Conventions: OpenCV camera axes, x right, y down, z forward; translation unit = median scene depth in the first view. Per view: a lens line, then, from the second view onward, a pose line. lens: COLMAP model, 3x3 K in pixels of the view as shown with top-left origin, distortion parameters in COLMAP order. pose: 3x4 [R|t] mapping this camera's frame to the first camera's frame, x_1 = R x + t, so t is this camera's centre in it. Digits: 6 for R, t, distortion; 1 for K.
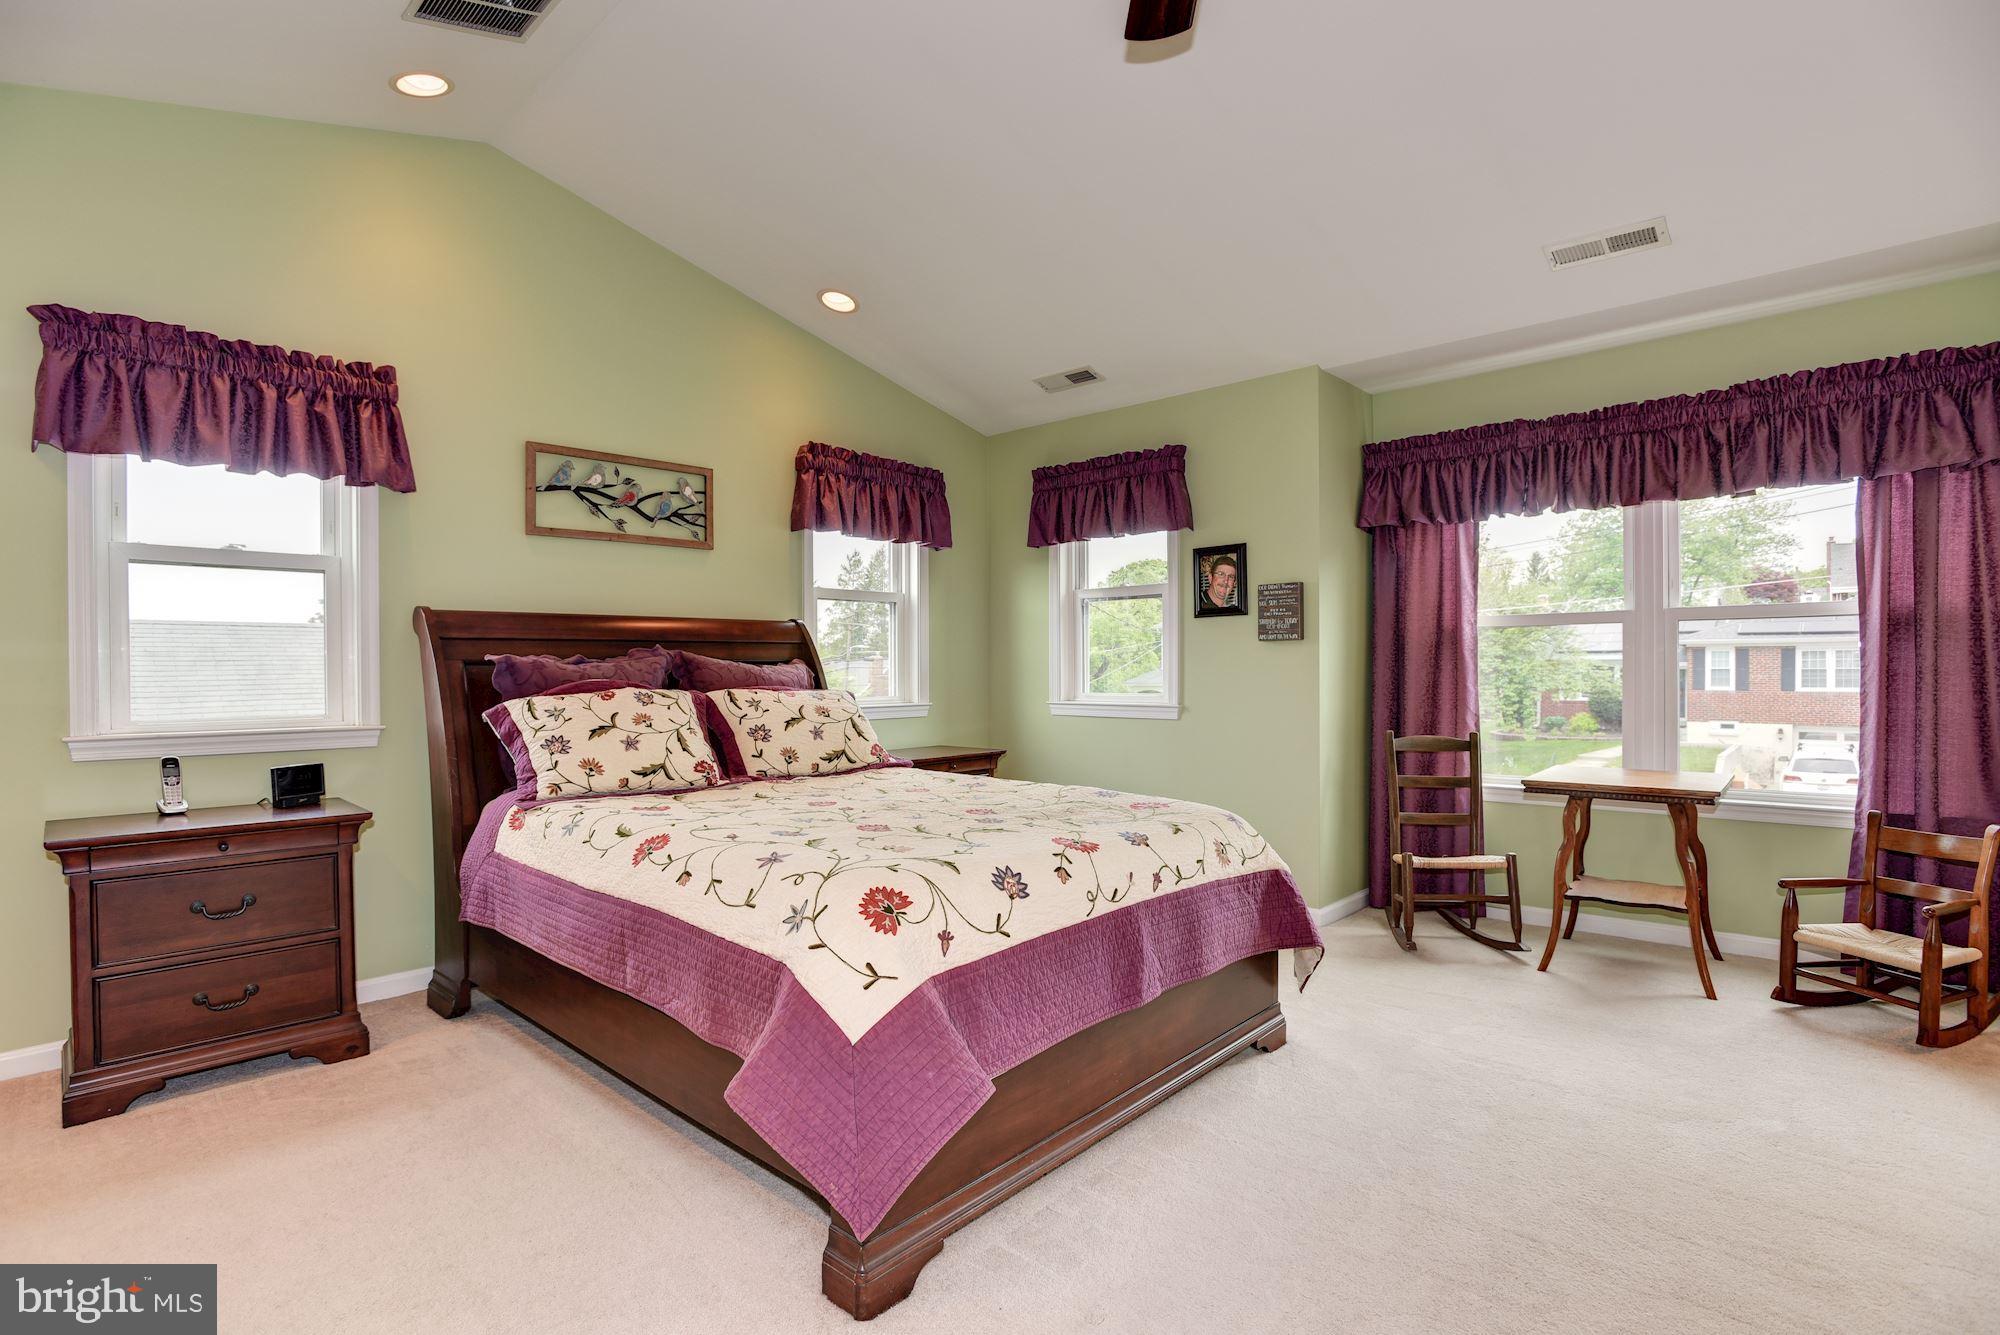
lens RADIAL K [[951.1, 0, 986.4], [0, 951.1, 662.1], [0, 0, 1]] dist [-0.037876, 0.001523]
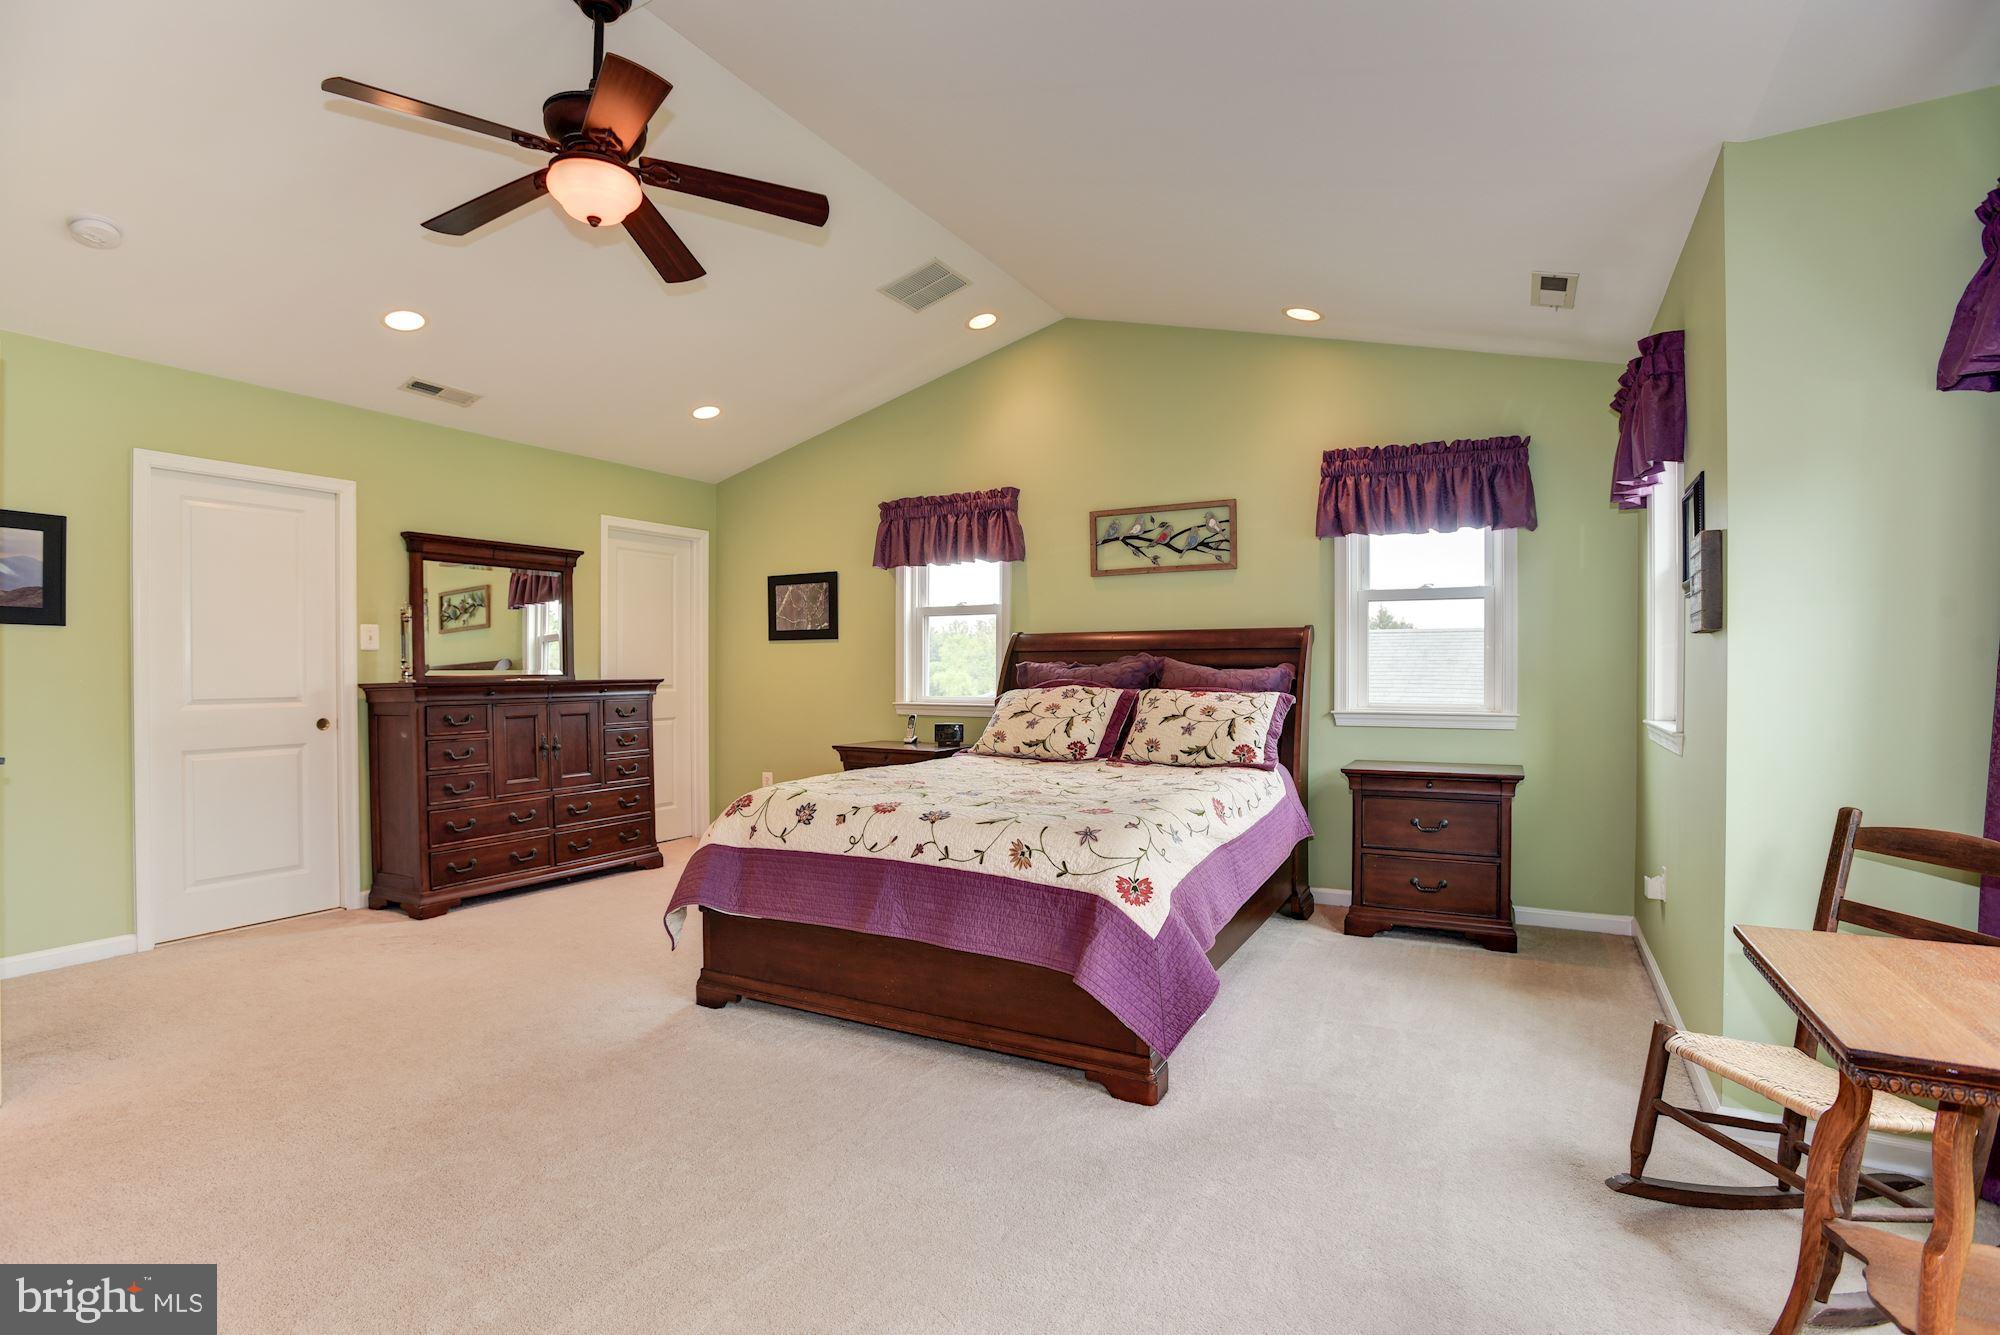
lens RADIAL K [[951.1, 0, 986.8], [0, 951.1, 669.2], [0, 0, 1]] dist [-0.037876, 0.001523]
pose [[0.261229, 0.011577, -0.965208, 1.000050], [0.010334, 0.999837, 0.014789, -0.020554], [0.965222, -0.013837, 0.261066, 0.533185]]
